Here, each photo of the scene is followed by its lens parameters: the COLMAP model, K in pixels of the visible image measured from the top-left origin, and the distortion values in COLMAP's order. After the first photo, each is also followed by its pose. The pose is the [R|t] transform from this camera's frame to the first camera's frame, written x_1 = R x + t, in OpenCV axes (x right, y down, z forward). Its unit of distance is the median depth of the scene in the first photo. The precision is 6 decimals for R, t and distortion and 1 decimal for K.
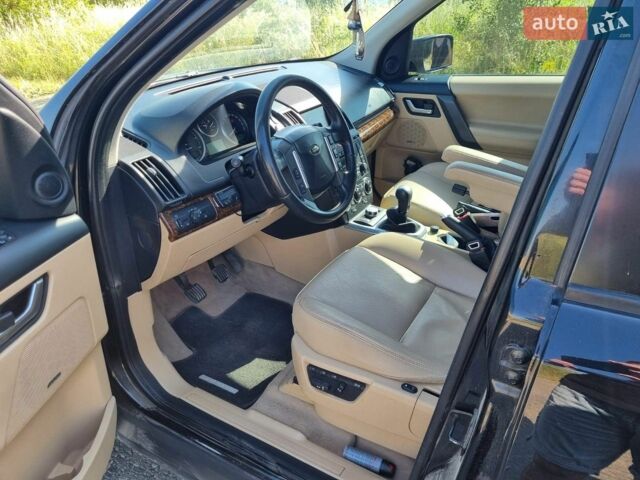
lens RADIAL K [[481.0, 0, 320.0], [0, 481.0, 240.0], [0, 0, 1]] dist [0.036769, -0.031473]
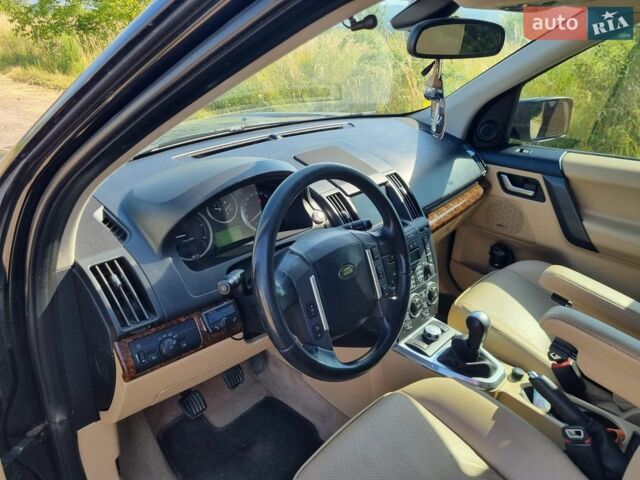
lens RADIAL K [[489.7, 0, 320.0], [0, 489.7, 240.0], [0, 0, 1]] dist [0.011622, -0.005561]
pose [[0.977689, 0.125149, -0.168704, 0.053182], [-0.133882, 0.990133, -0.041374, -0.162167], [0.161861, 0.063038, 0.984798, 0.241558]]
